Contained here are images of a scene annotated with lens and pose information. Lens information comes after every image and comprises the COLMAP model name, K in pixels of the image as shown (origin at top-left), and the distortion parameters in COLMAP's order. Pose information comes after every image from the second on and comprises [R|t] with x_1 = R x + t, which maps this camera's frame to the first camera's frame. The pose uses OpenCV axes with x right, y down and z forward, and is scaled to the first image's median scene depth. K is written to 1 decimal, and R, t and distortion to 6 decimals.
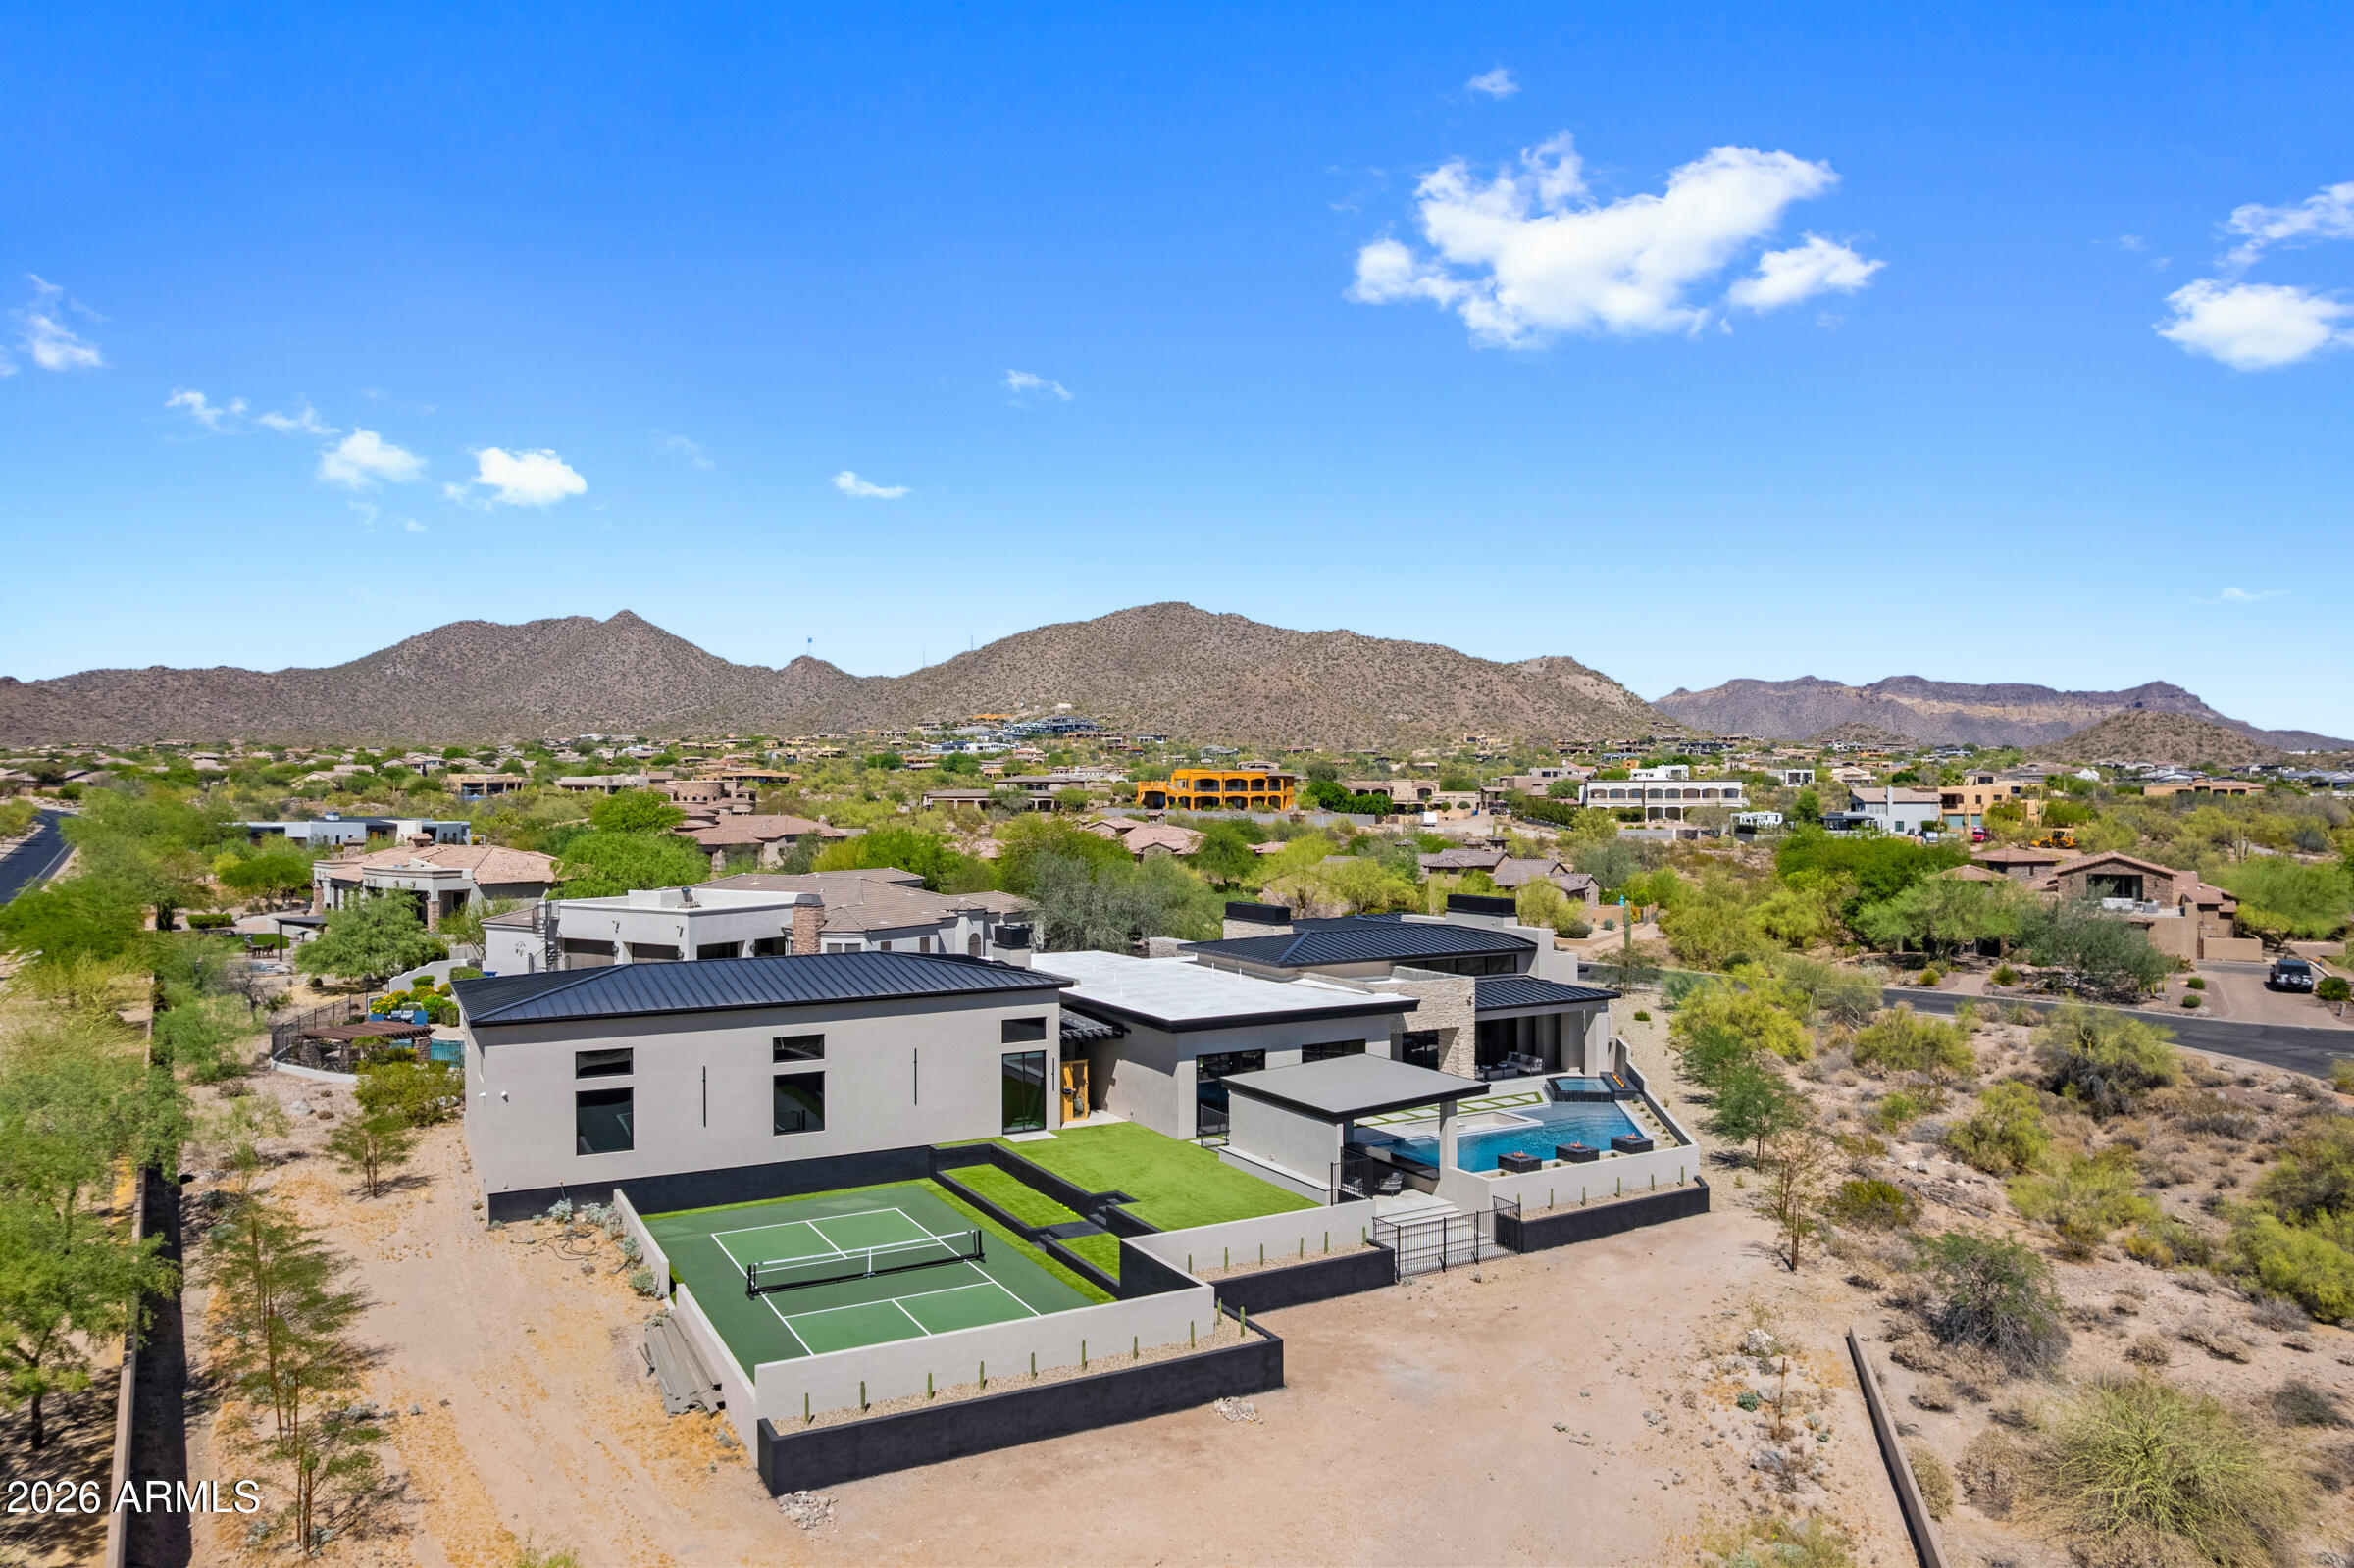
lens RADIAL K [[1504.5, 0, 1176.3], [0, 1504.5, 793.1], [0, 0, 1]] dist [-0.076041, 0.069498]
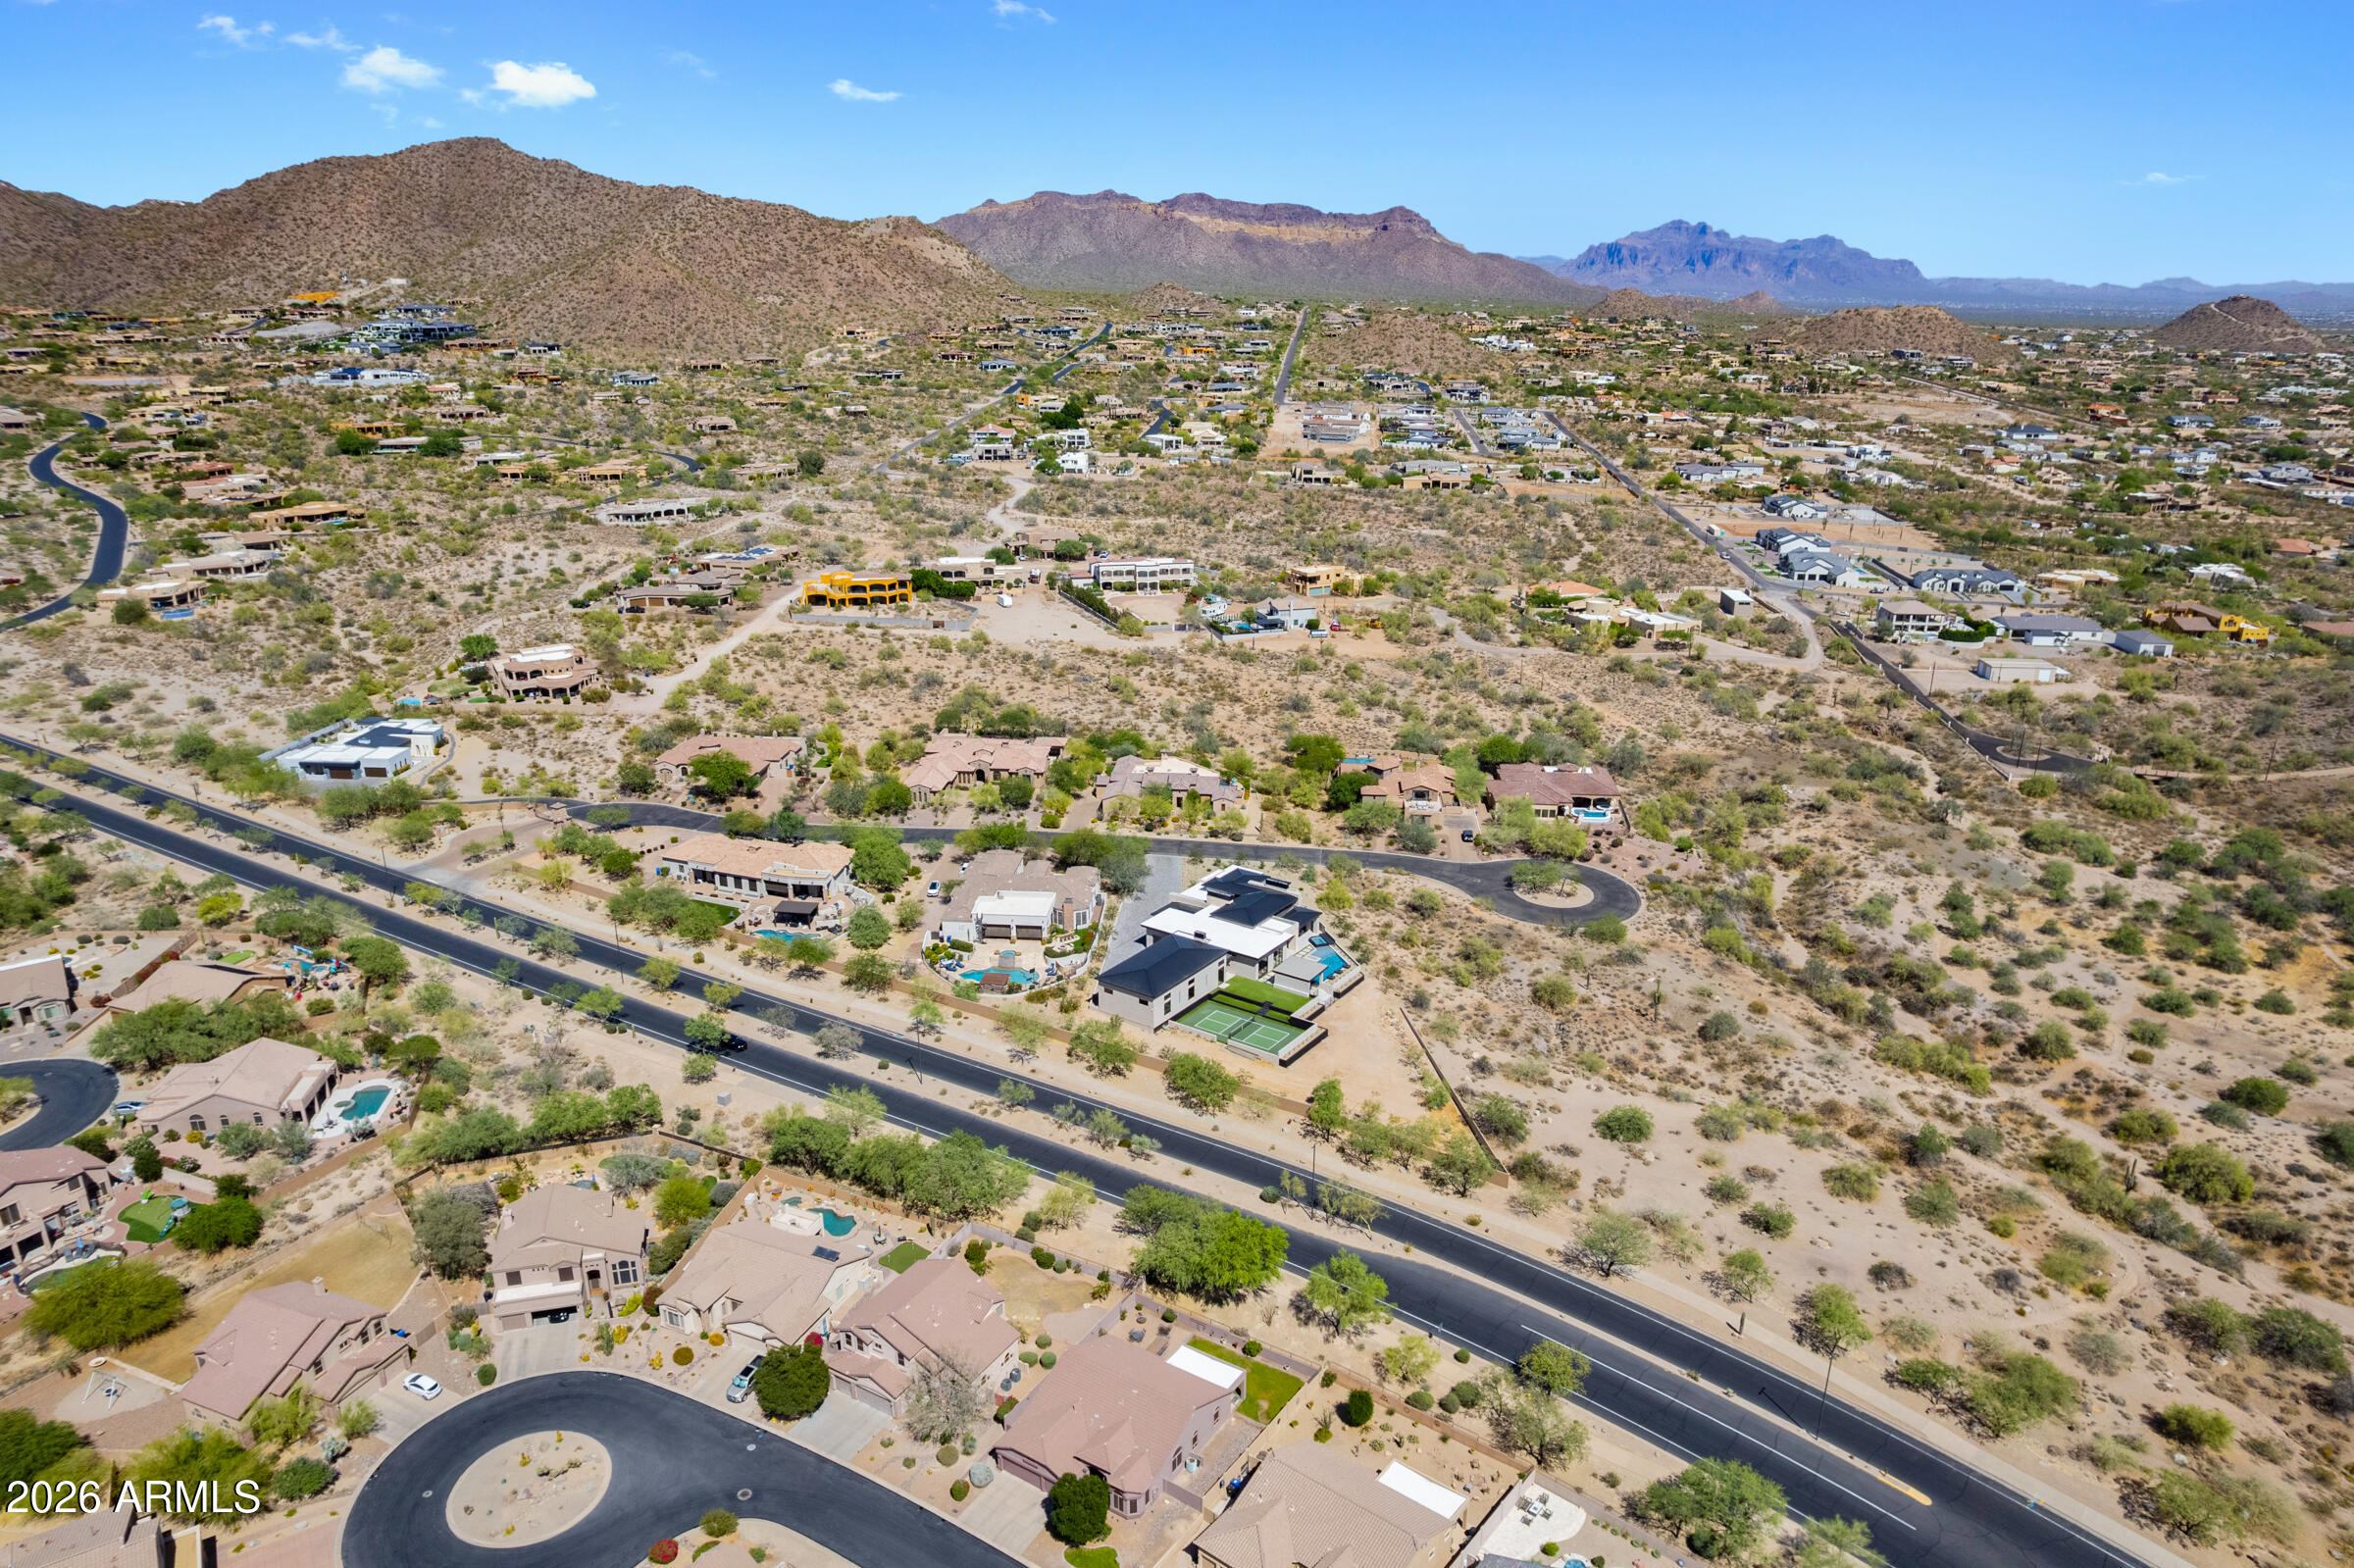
lens RADIAL K [[1504.5, 0, 1176.3], [0, 1504.5, 793.1], [0, 0, 1]] dist [-0.076041, 0.069498]
pose [[0.900369, -0.135436, 0.413514, -0.326849], [-0.005089, 0.946984, 0.321240, -0.285323], [-0.435098, -0.291339, 0.851945, -0.419549]]
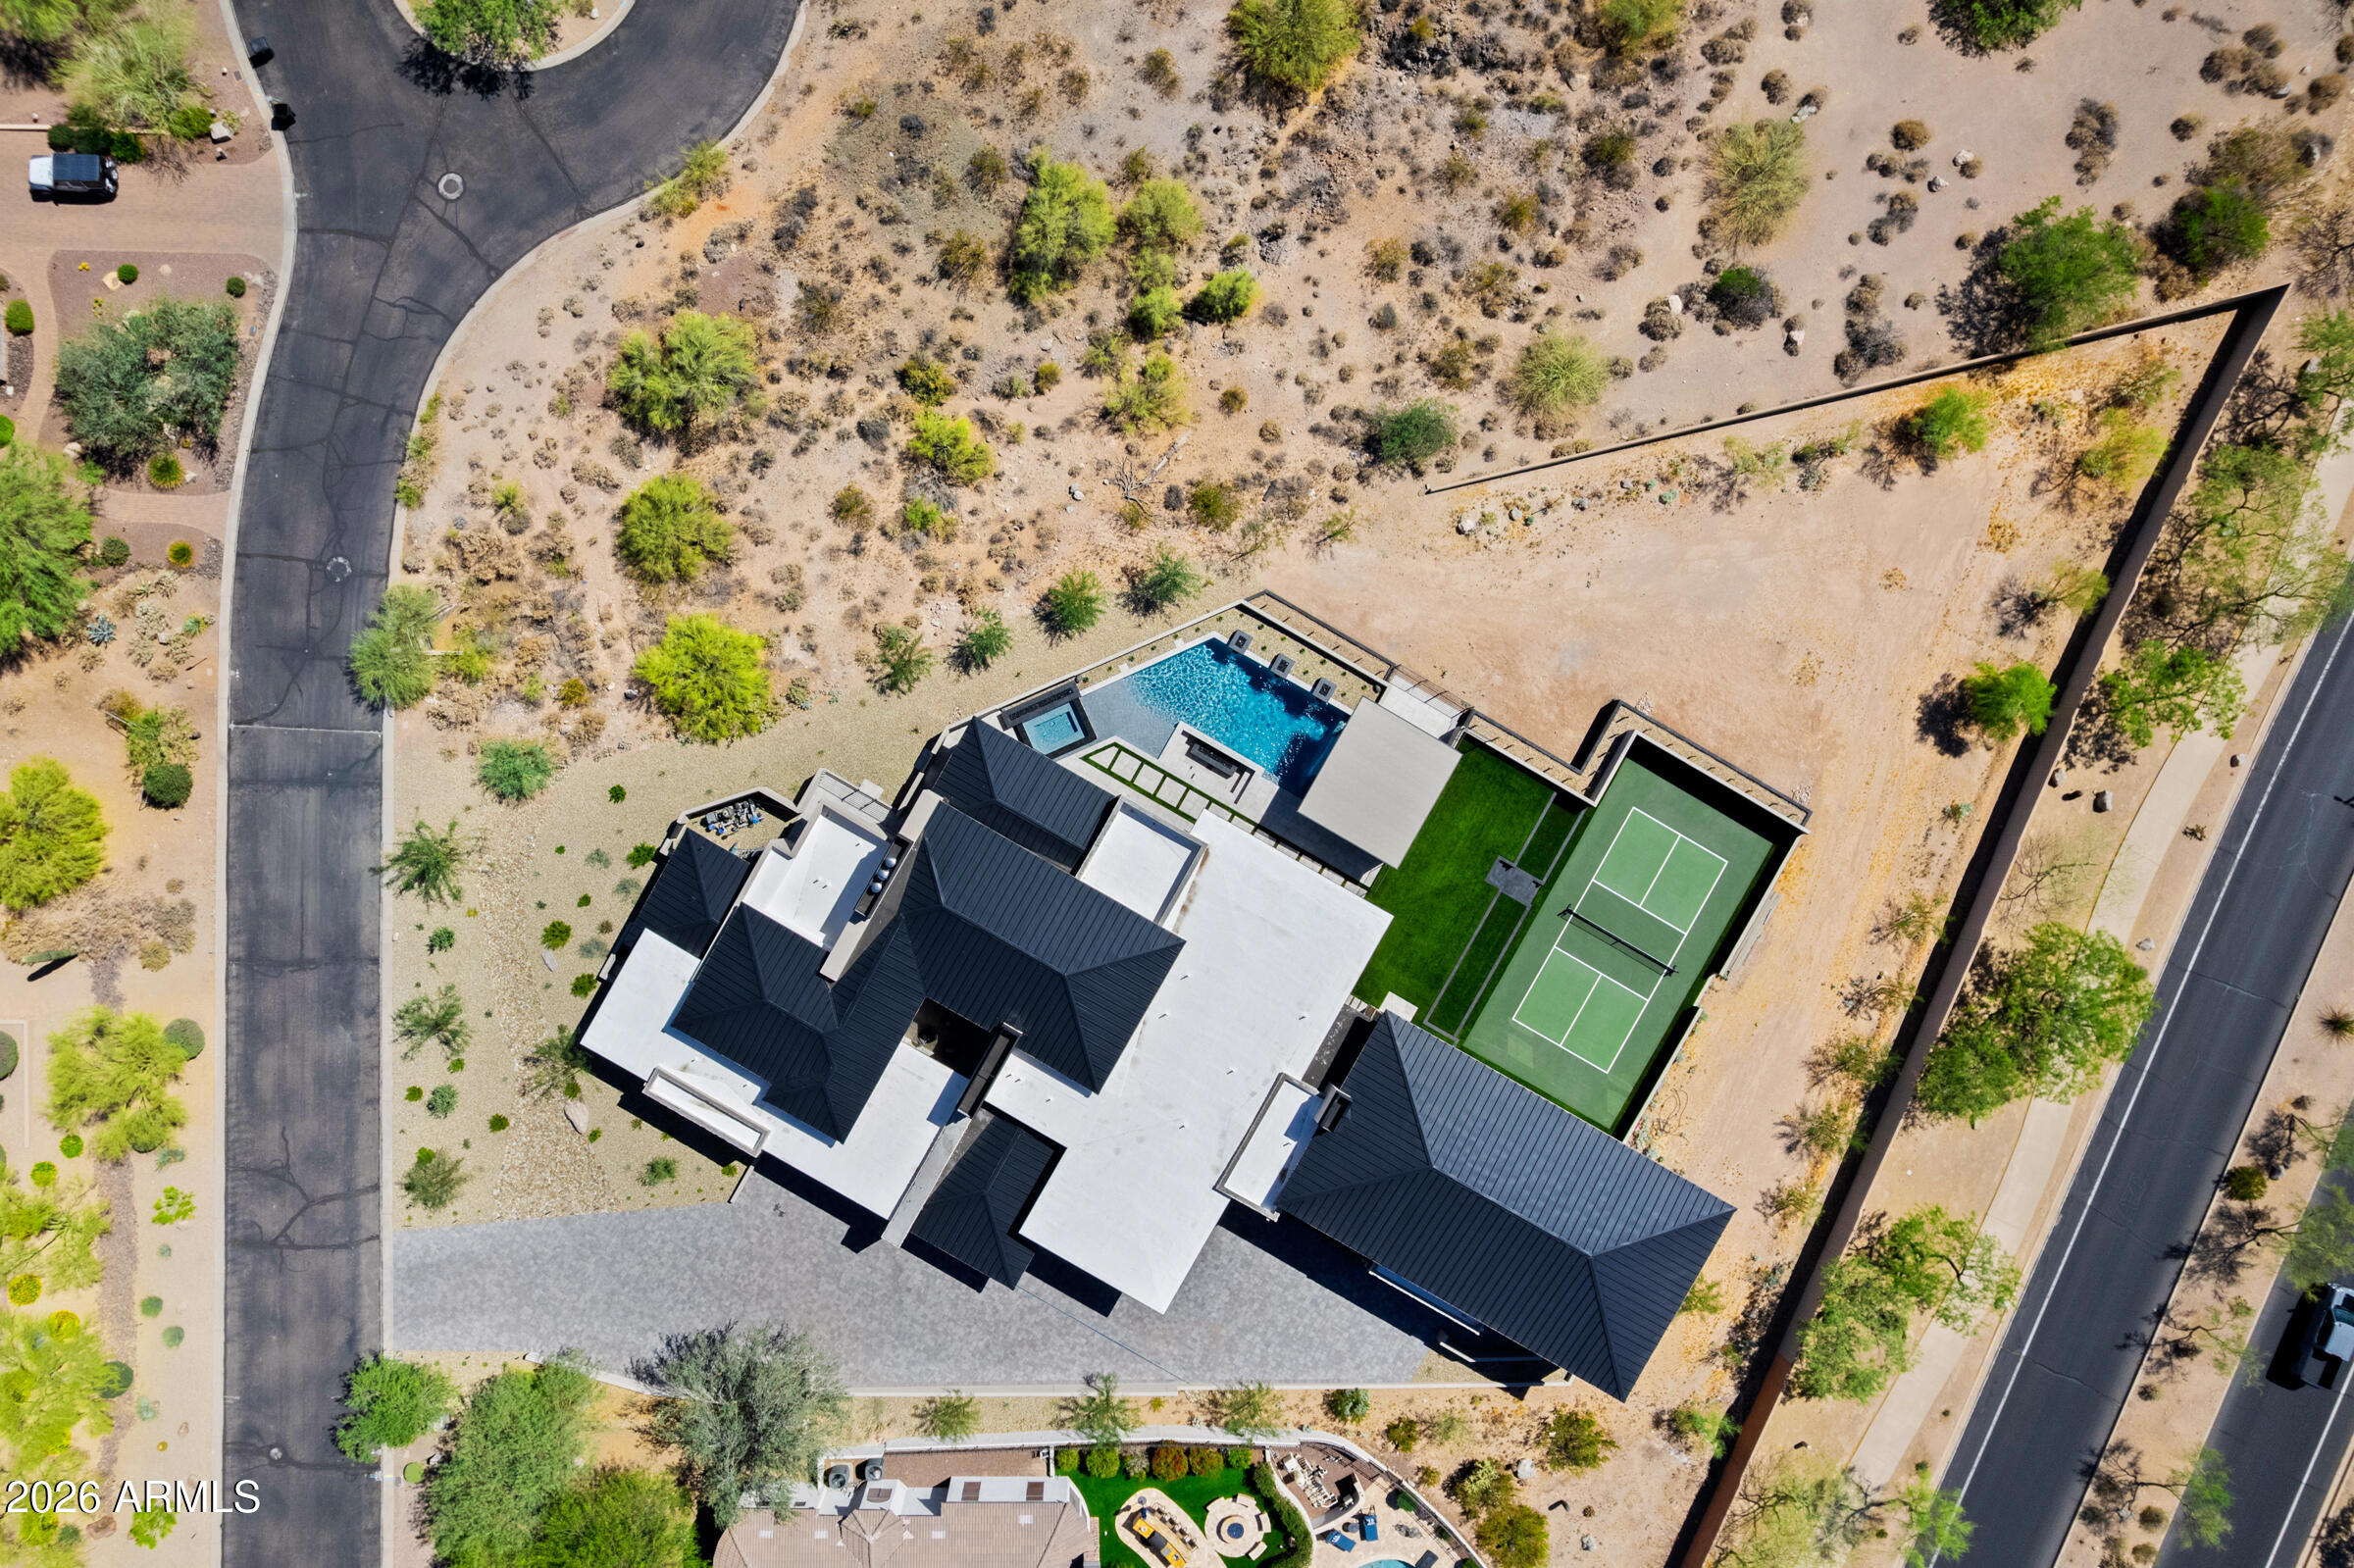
lens RADIAL K [[1511.9, 0, 1134.7], [0, 1511.9, 840.4], [0, 0, 1]] dist [-0.065183, 0.052183]
pose [[-0.523251, -0.852156, -0.006261, 0.031085], [-0.005009, -0.004271, 0.999978, -0.204915], [-0.852164, 0.523271, -0.002034, 0.188227]]
